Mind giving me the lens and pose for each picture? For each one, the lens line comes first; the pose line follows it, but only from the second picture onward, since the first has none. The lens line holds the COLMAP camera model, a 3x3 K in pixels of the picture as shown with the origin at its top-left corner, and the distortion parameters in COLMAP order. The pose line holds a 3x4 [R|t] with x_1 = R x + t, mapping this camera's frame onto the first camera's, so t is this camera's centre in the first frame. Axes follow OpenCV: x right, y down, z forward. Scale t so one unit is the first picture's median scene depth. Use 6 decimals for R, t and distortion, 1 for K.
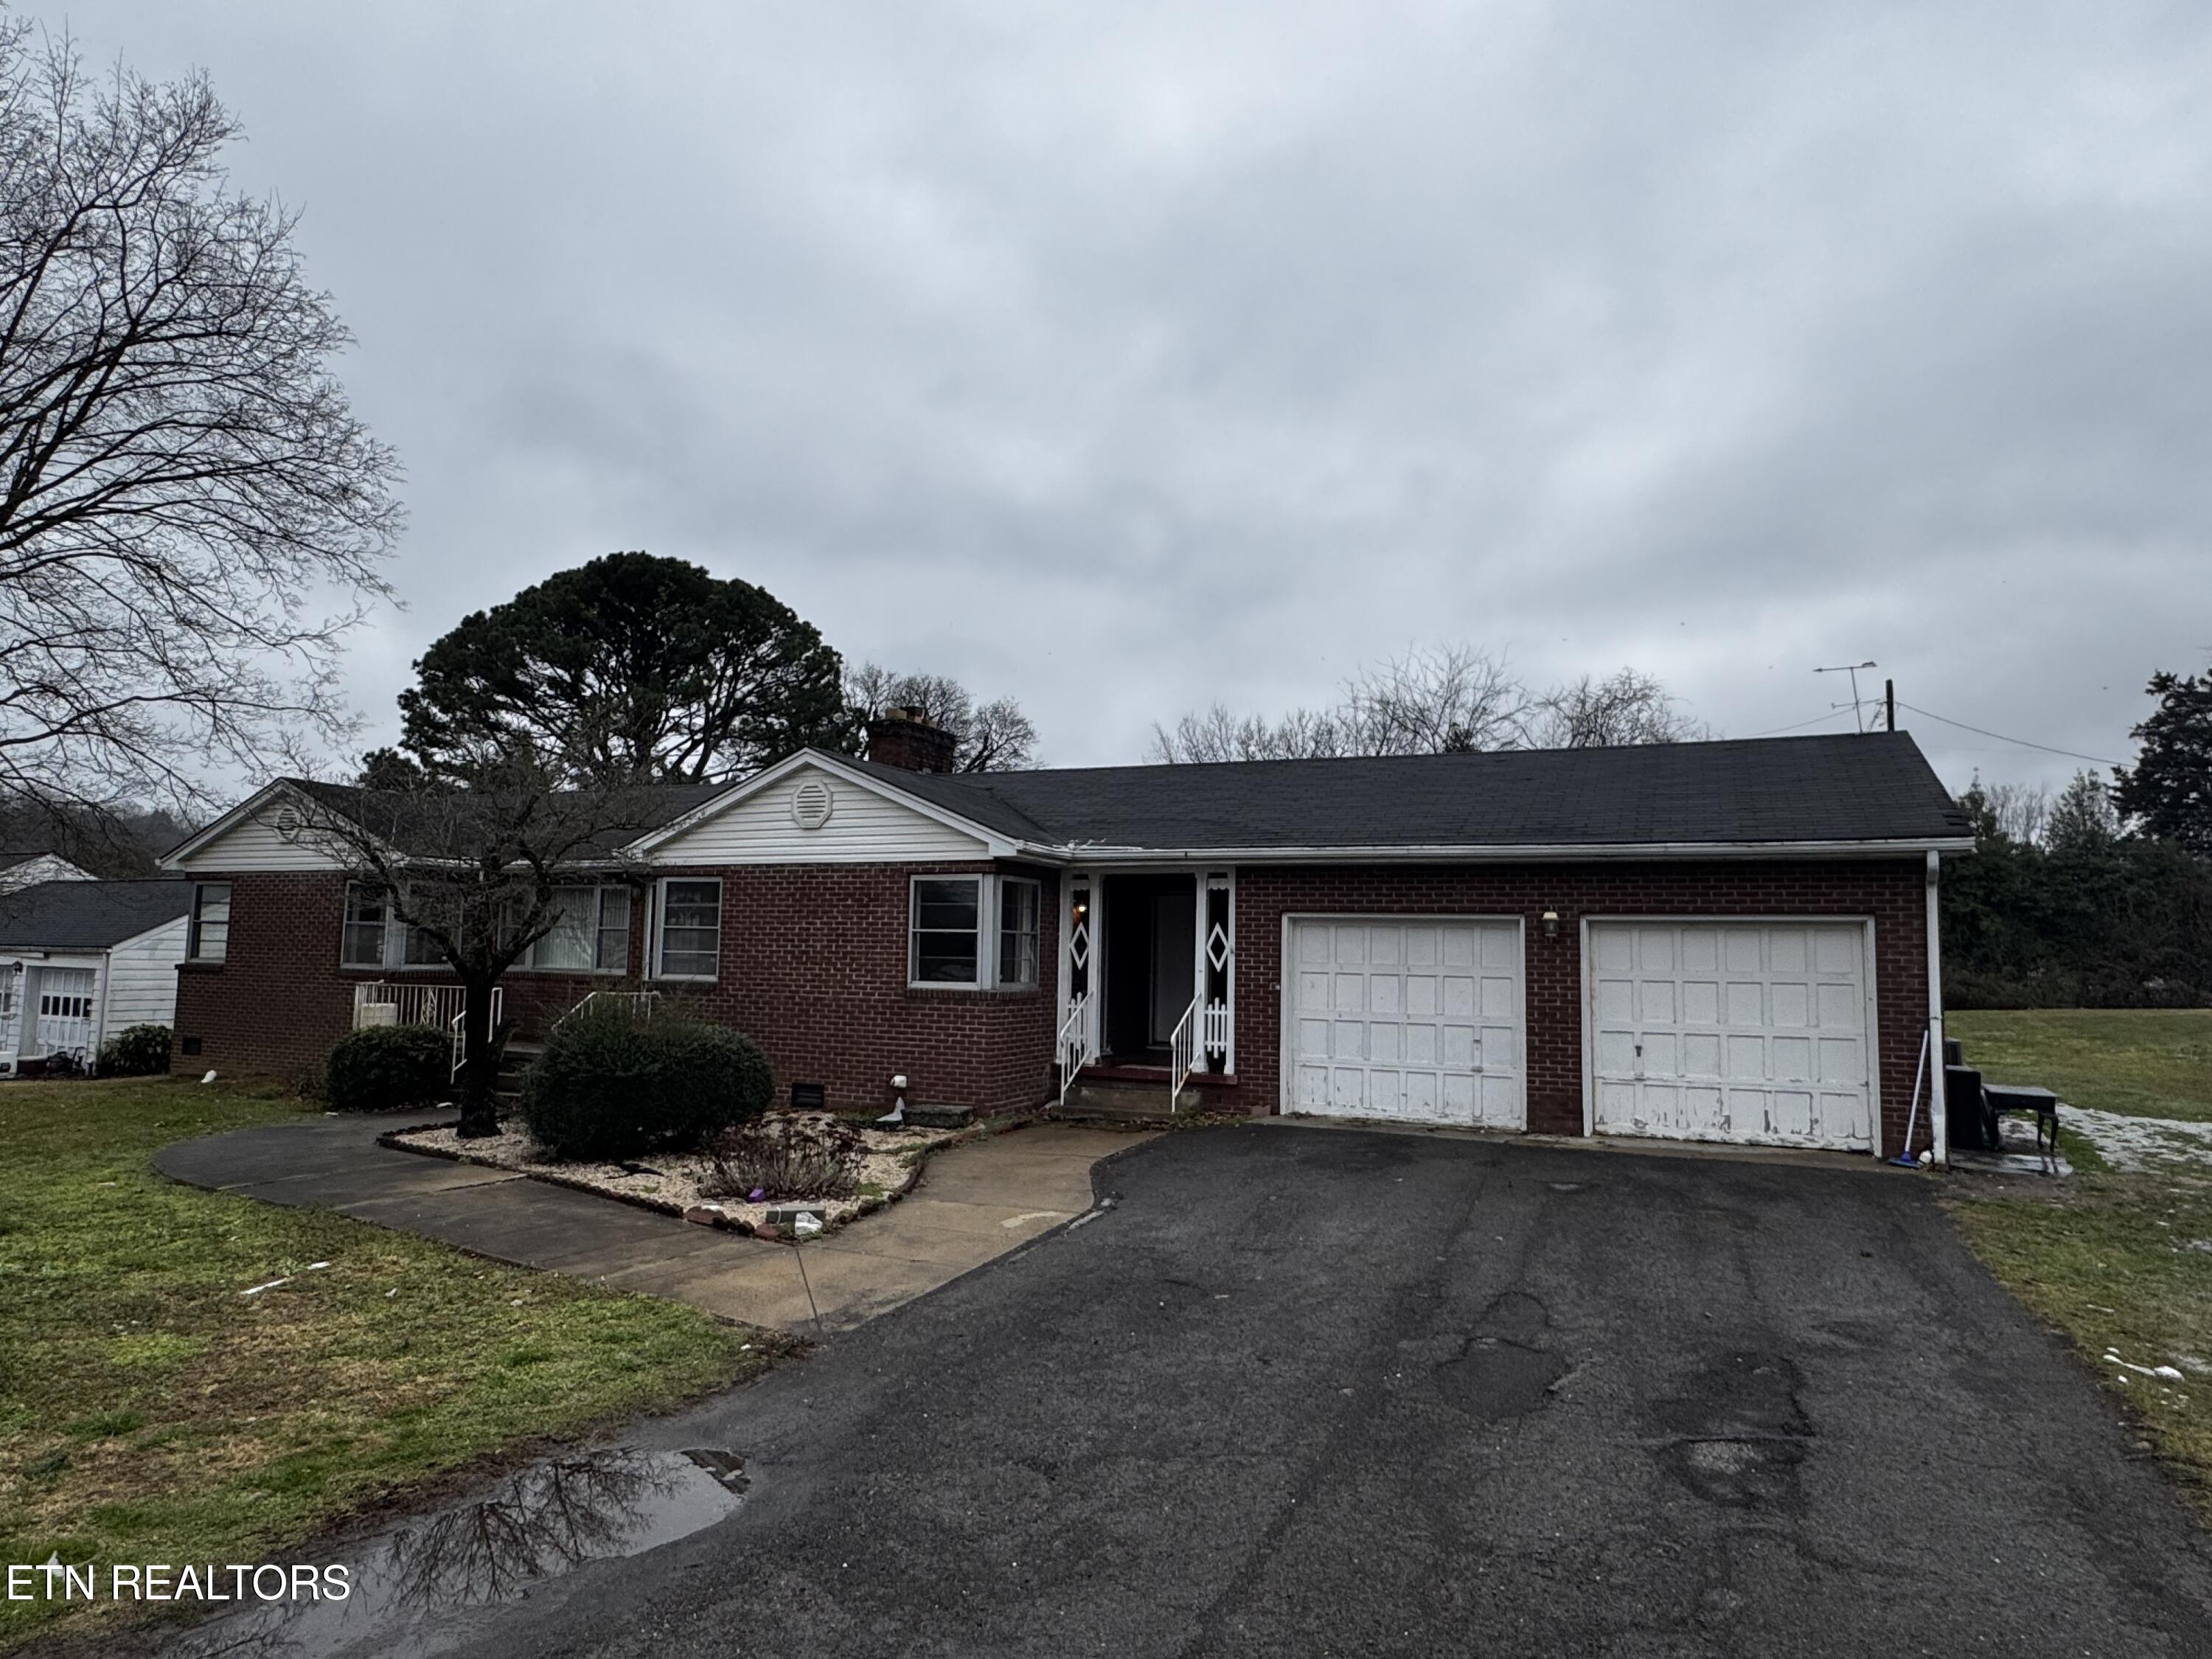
lens RADIAL K [[1293.2, 0, 1104.6], [0, 1293.2, 822.1], [0, 0, 1]] dist [-0.006057, -0.000256]
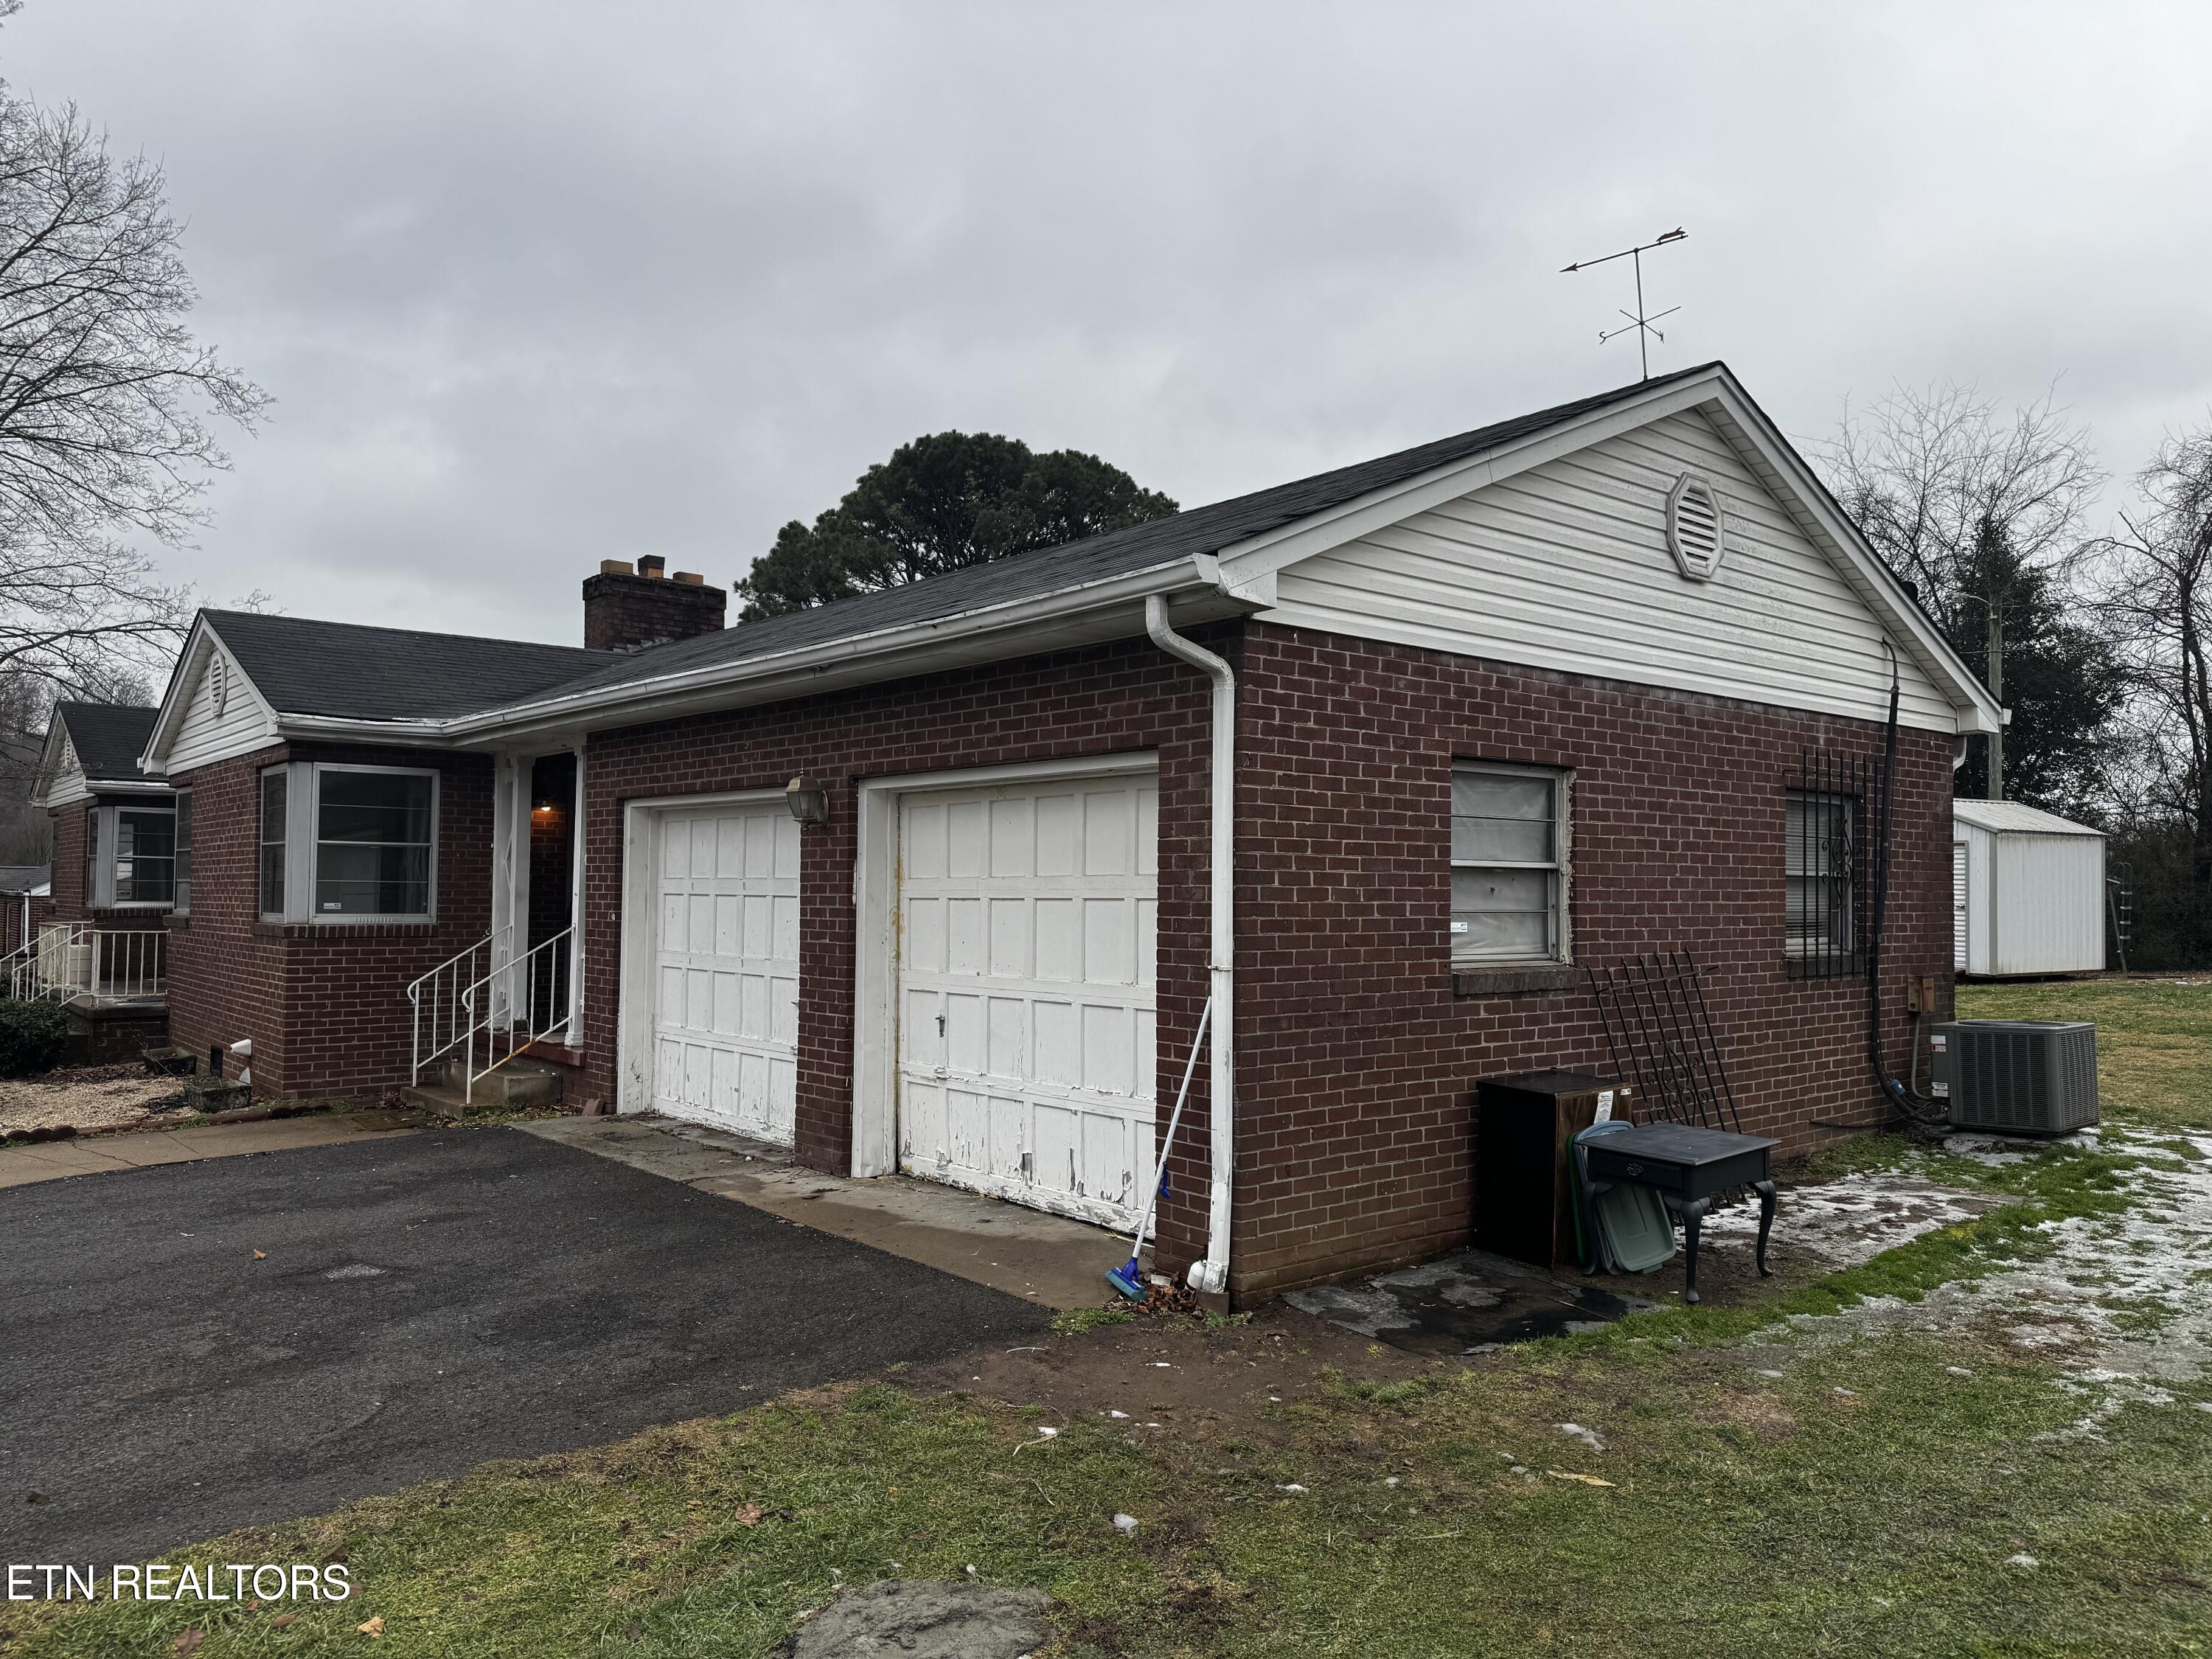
lens RADIAL K [[1542.4, 0, 1106.9], [0, 1542.4, 836.2], [0, 0, 1]] dist [0.072077, -0.001658]
pose [[0.909096, -0.025301, -0.415819, 0.679756], [0.049635, 0.997622, 0.047813, 0.063008], [0.413620, -0.064106, 0.908190, 0.401955]]
